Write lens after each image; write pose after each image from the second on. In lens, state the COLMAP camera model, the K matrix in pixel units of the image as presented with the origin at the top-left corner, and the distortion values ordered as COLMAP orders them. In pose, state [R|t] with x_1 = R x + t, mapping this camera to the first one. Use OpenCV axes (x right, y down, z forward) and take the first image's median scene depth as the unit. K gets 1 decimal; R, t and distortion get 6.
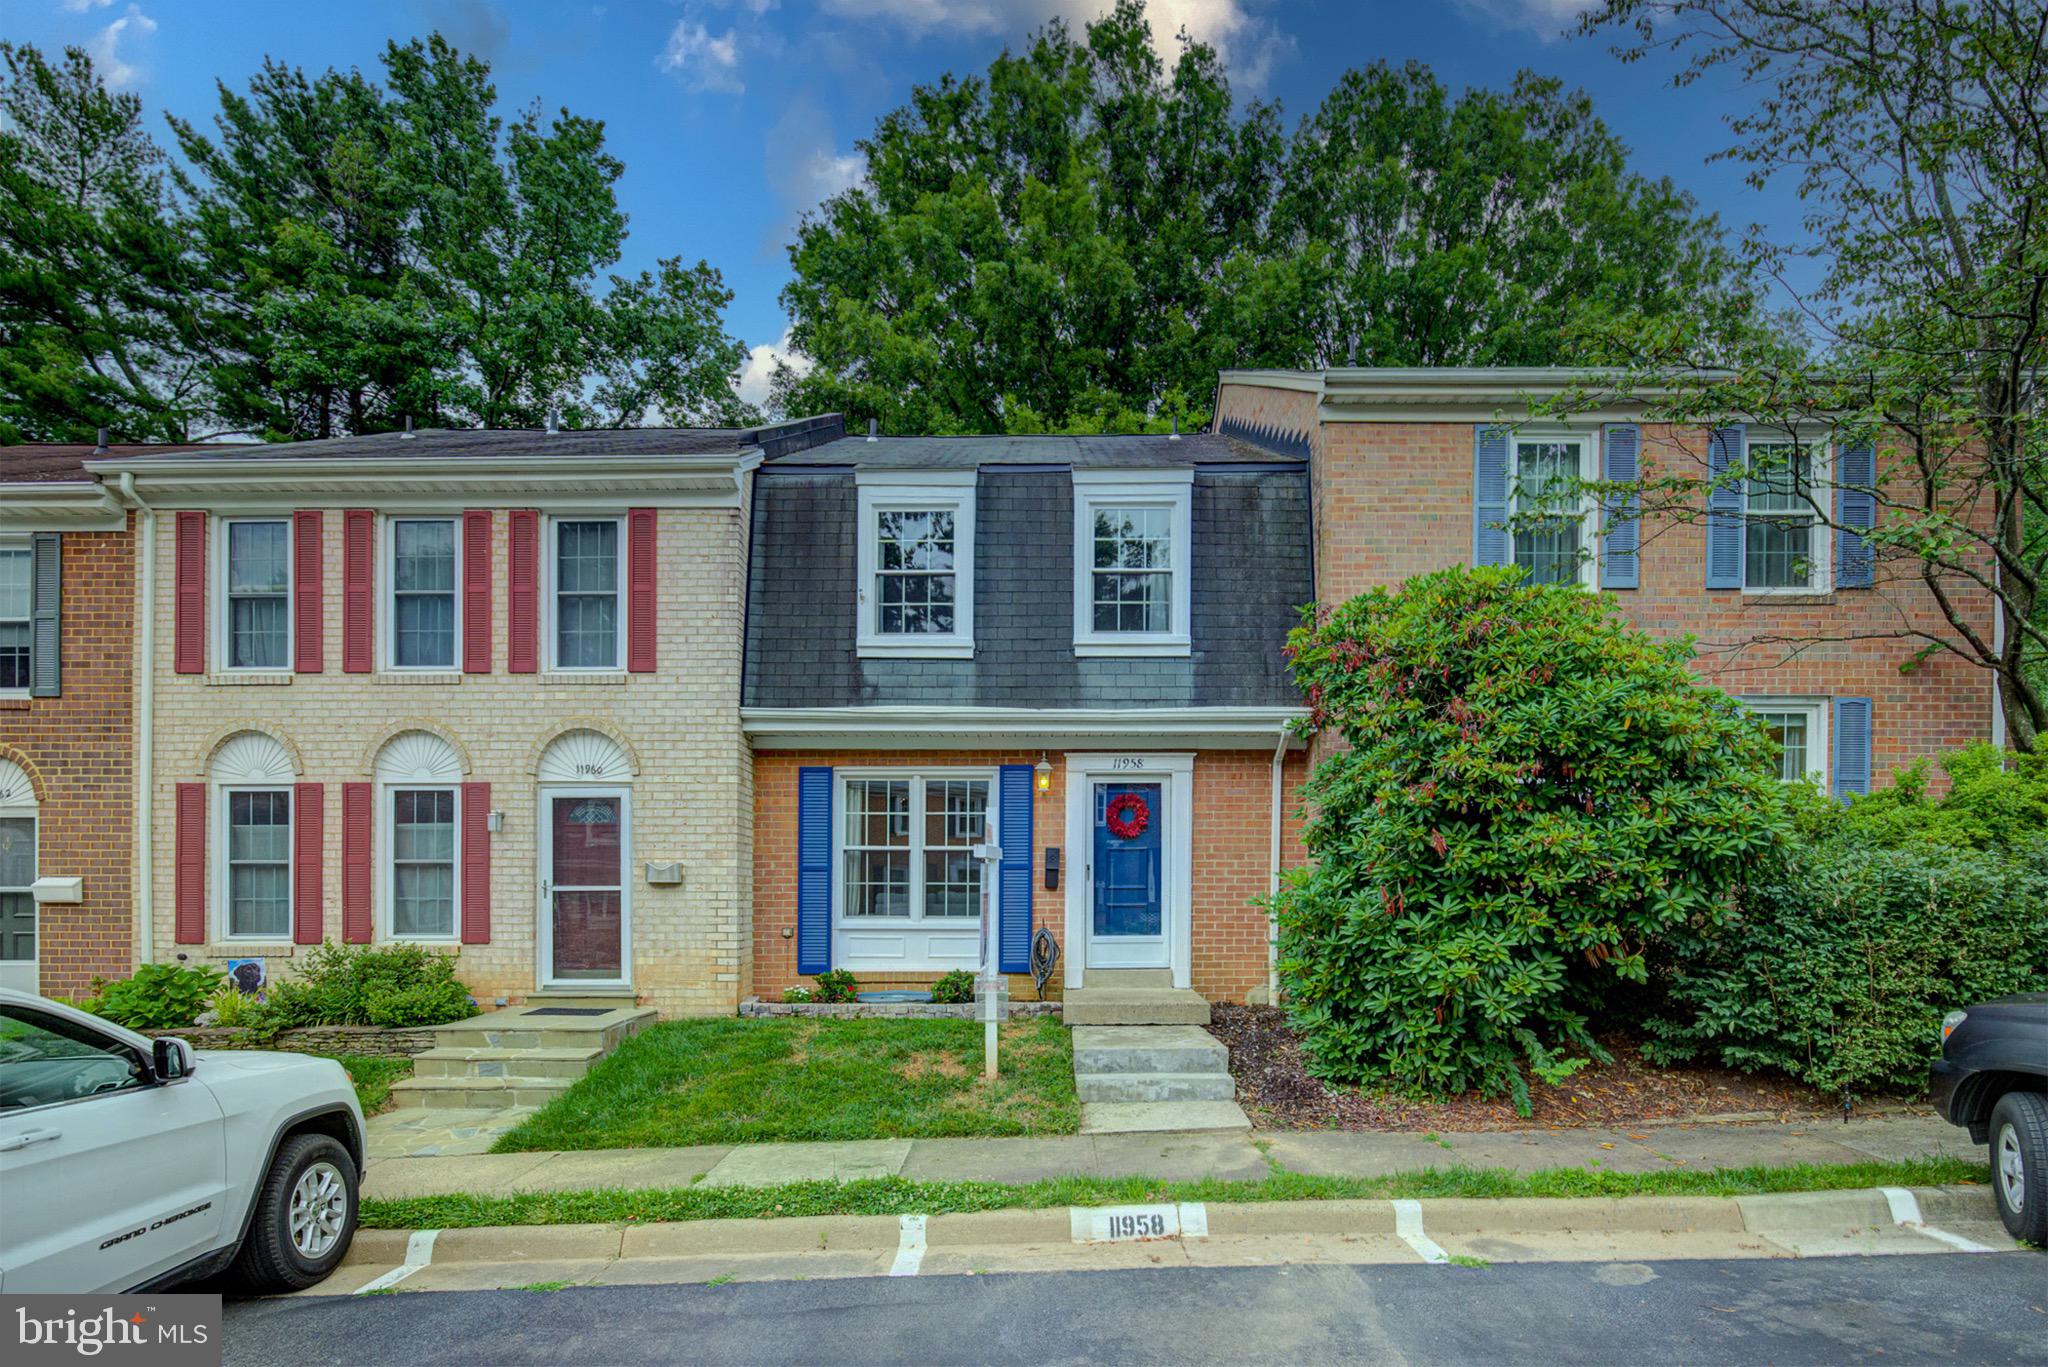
lens RADIAL K [[1001.6, 0, 1024.3], [0, 1001.6, 697.8], [0, 0, 1]] dist [-0.001036, -0.000522]
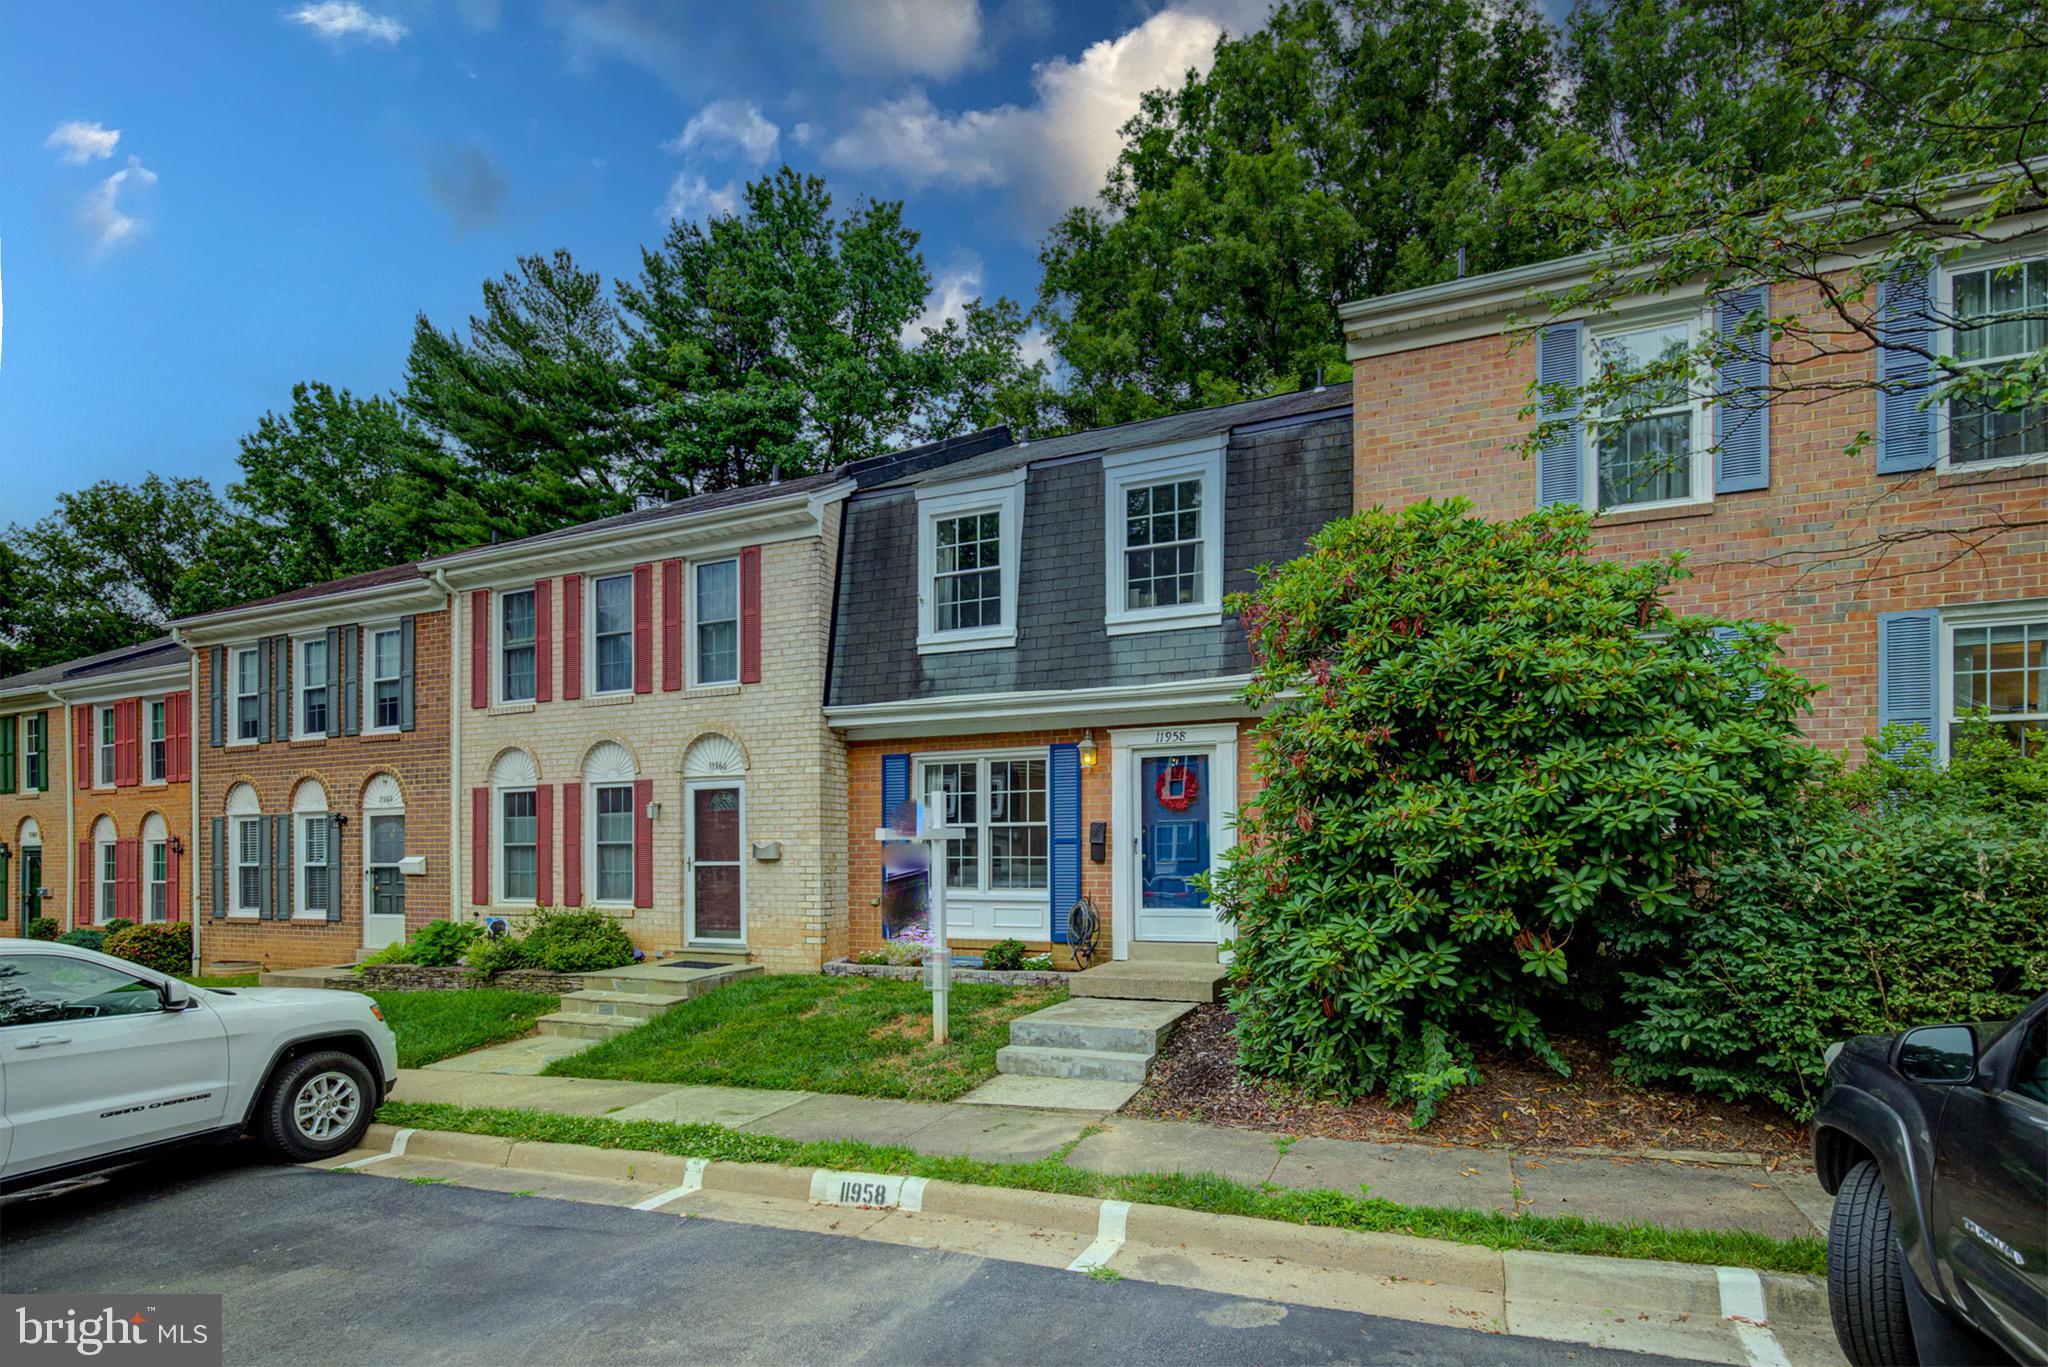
lens RADIAL K [[948.1, 0, 1027.0], [0, 948.1, 660.7], [0, 0, 1]] dist [-0.002810, -0.000195]
pose [[0.924818, -0.081752, -0.371522, 0.352827], [0.078993, 0.996617, -0.022666, -0.000120], [0.372118, -0.008386, 0.928147, 0.068629]]
